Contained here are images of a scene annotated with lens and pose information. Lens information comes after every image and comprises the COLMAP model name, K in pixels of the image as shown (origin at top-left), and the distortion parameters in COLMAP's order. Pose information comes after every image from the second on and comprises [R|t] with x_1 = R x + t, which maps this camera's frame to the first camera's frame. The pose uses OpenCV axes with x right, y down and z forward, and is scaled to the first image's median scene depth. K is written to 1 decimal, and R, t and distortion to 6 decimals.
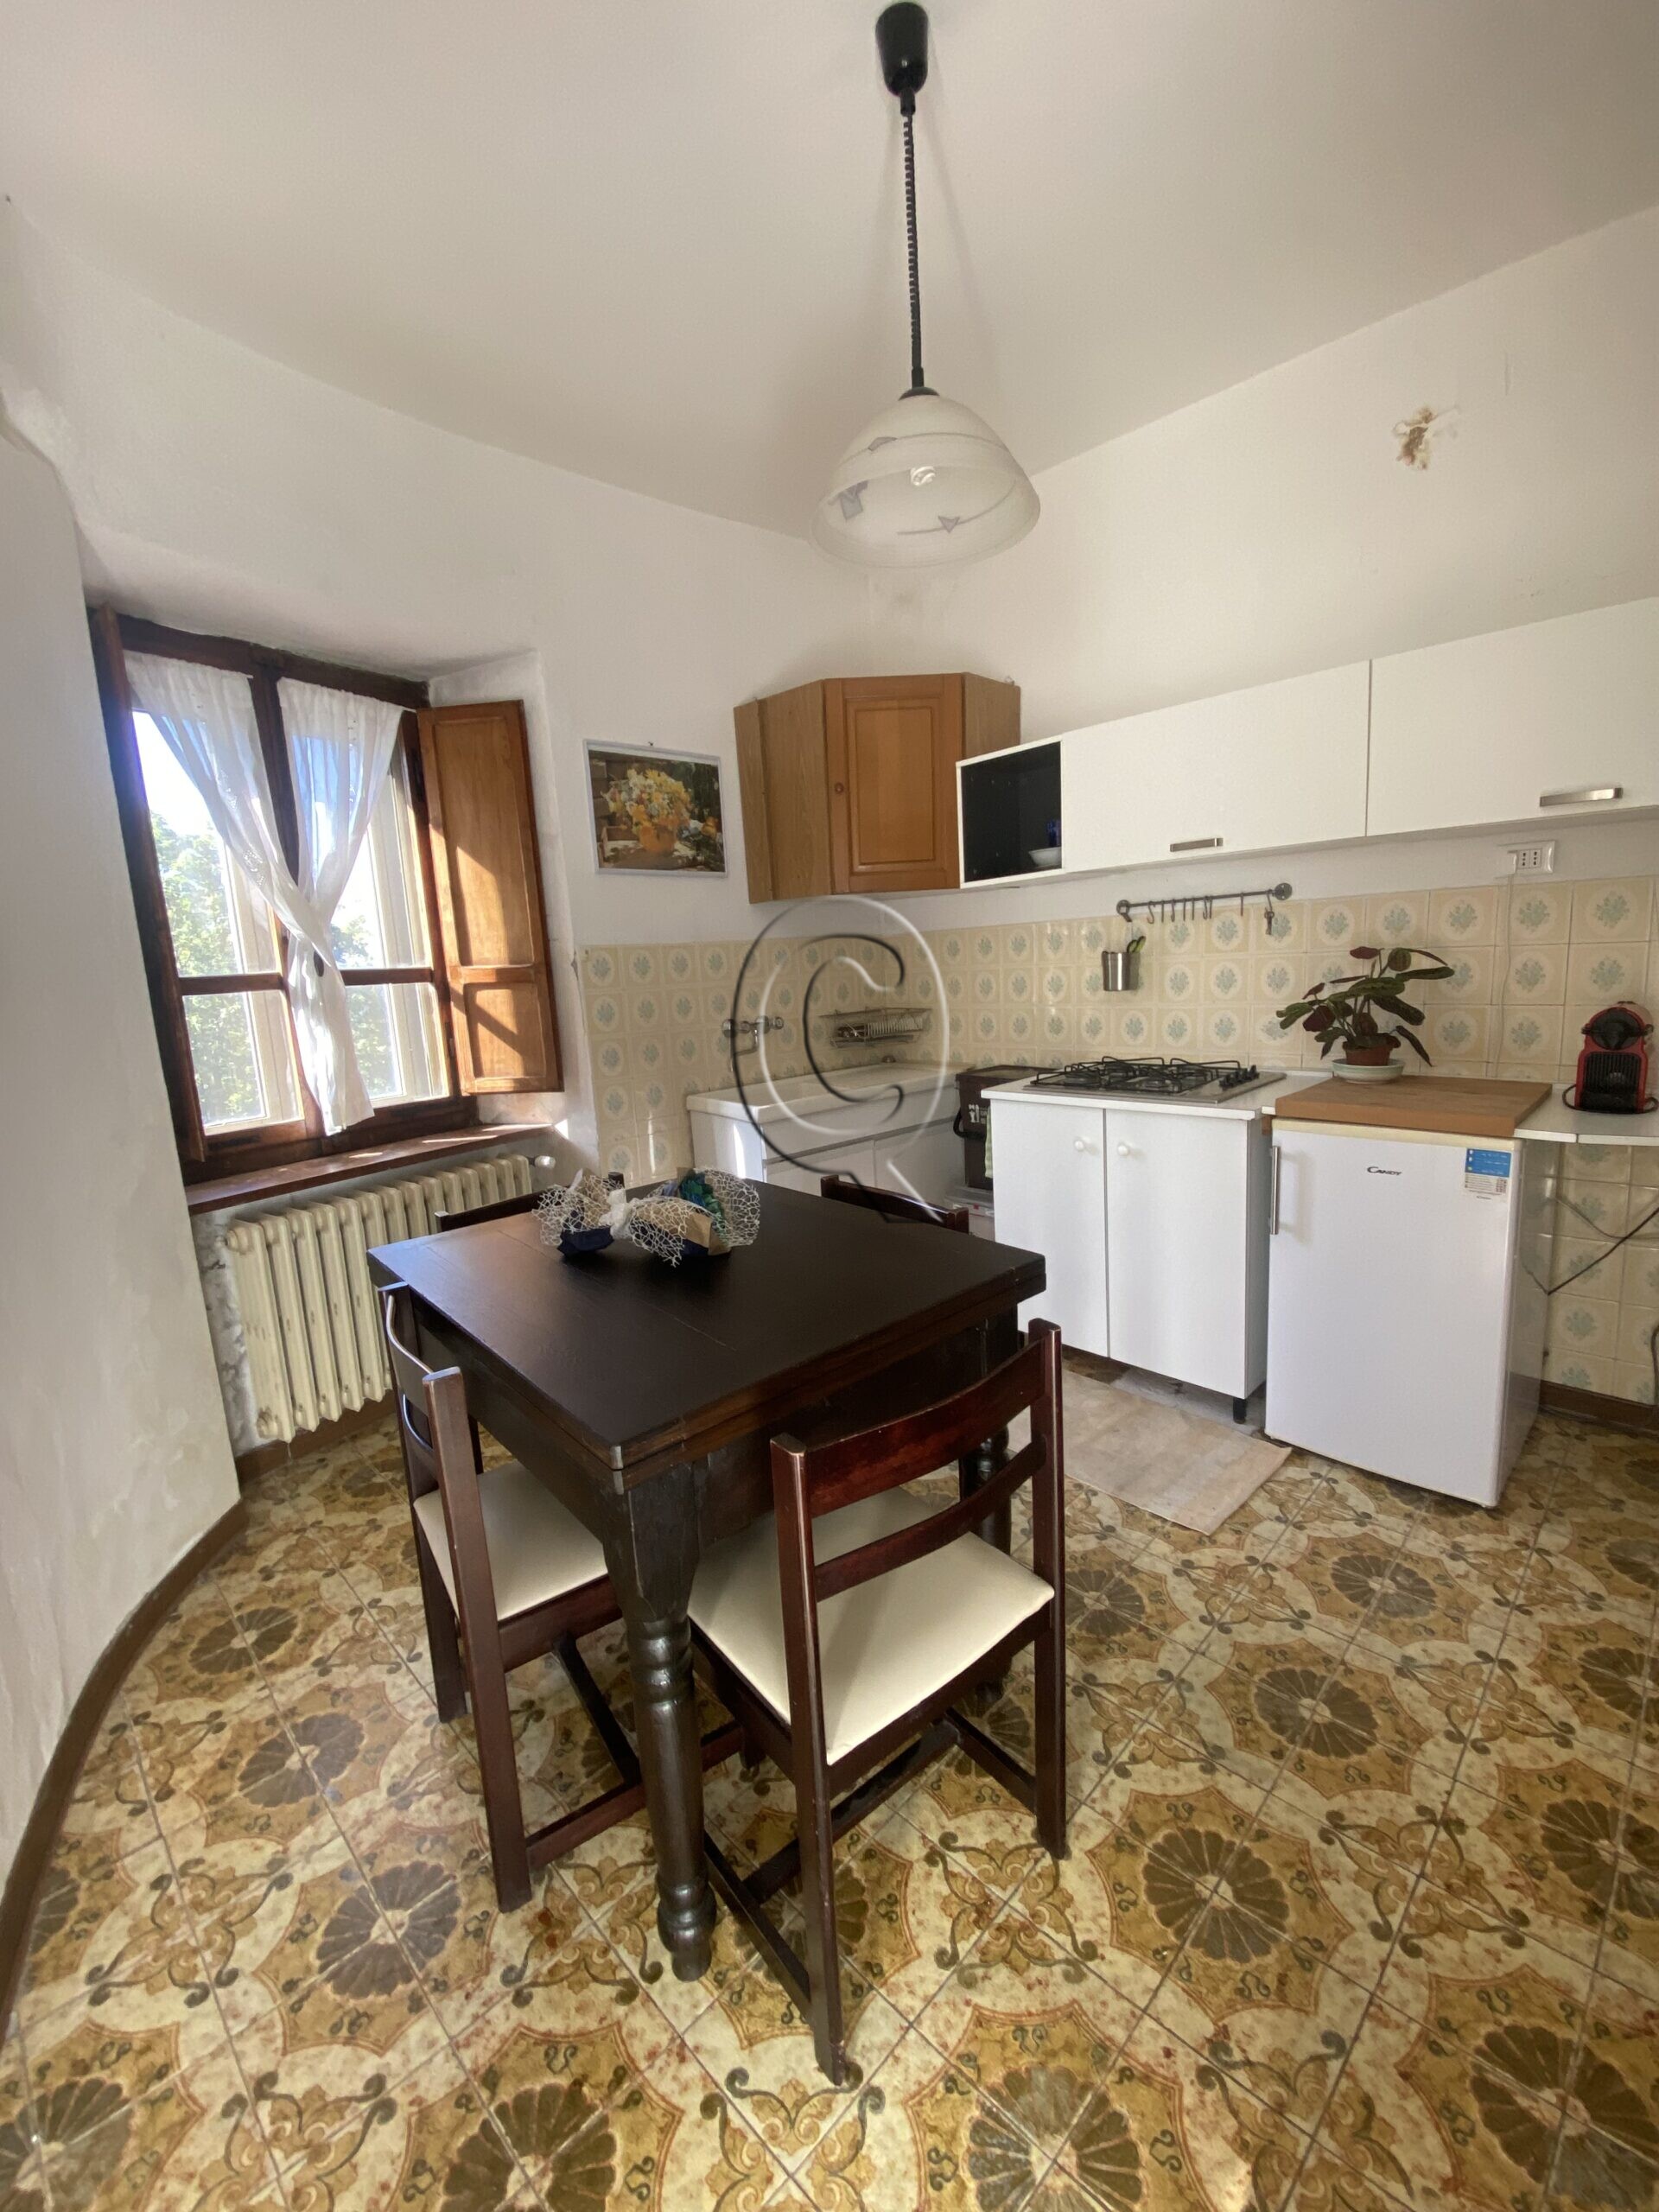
lens RADIAL K [[898.7, 0, 839.9], [0, 898.7, 1107.7], [0, 0, 1]] dist [-0.001078, -0.009986]
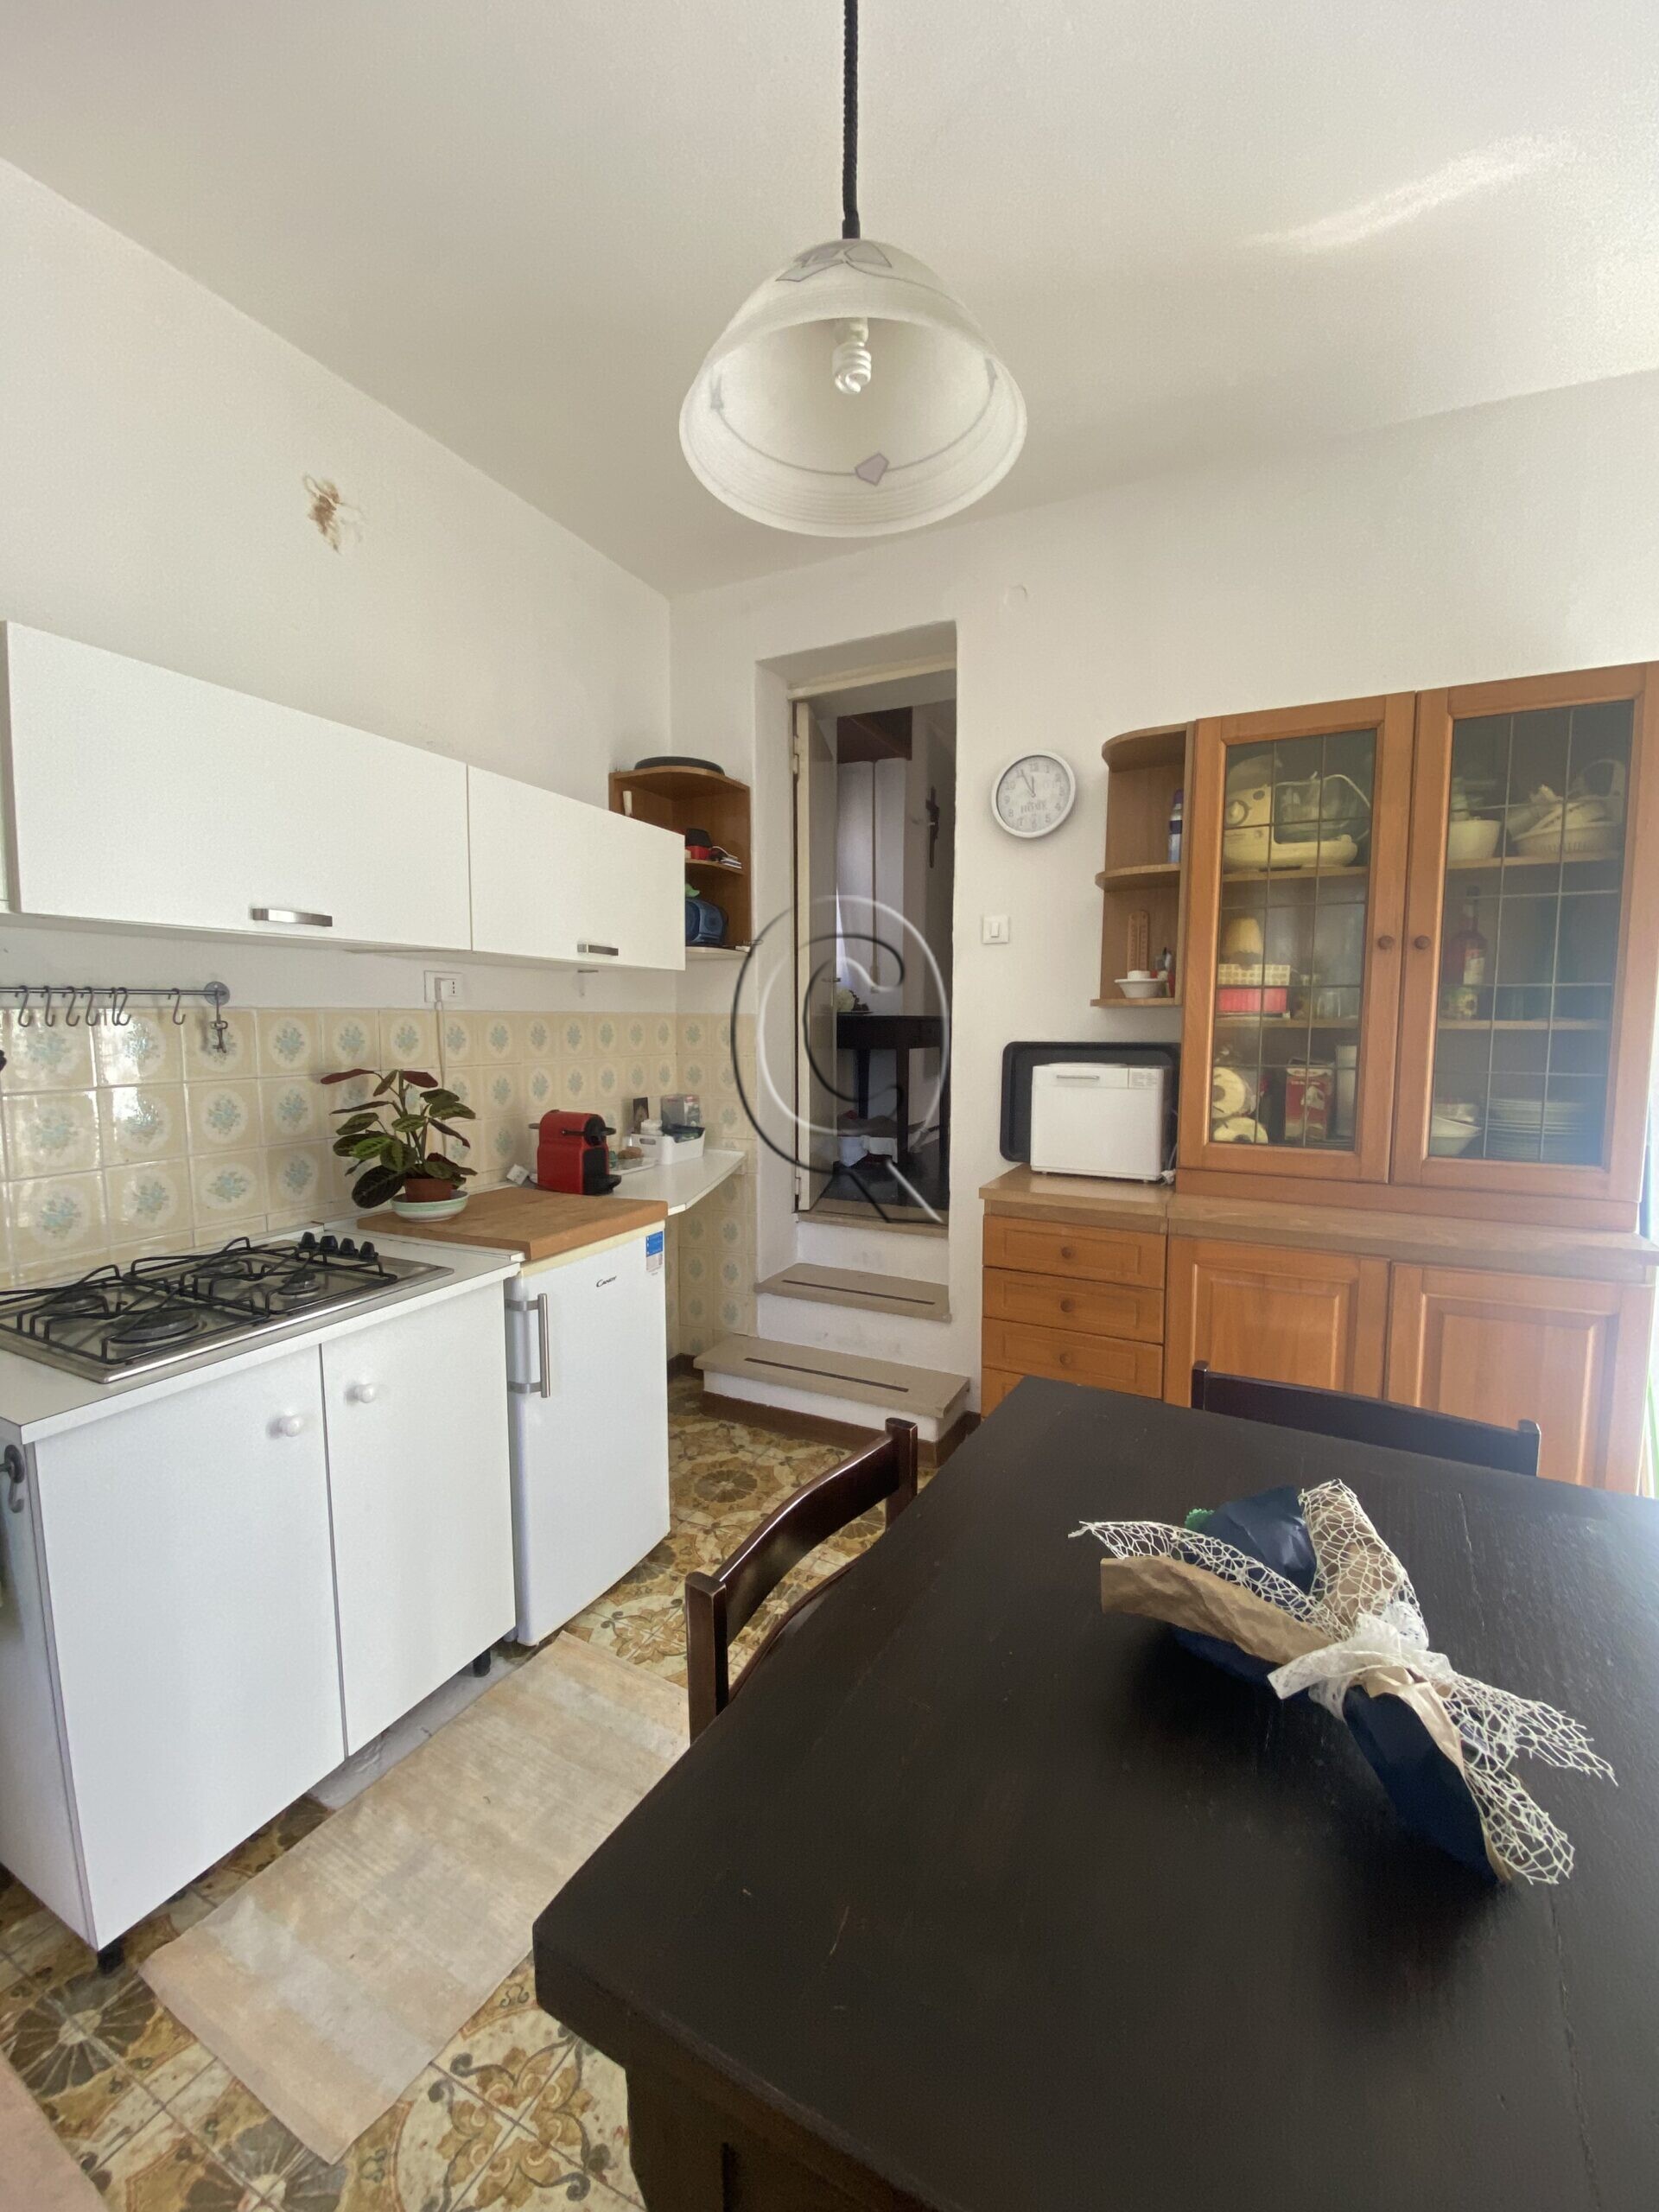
lens RADIAL K [[898.7, 0, 833.2], [0, 898.7, 1110.1], [0, 0, 1]] dist [-0.001078, -0.009986]
pose [[-0.332406, -0.033420, 0.942544, -0.375560], [0.185389, 0.977559, 0.100043, -0.149455], [-0.924736, 0.207992, -0.318751, 0.901835]]
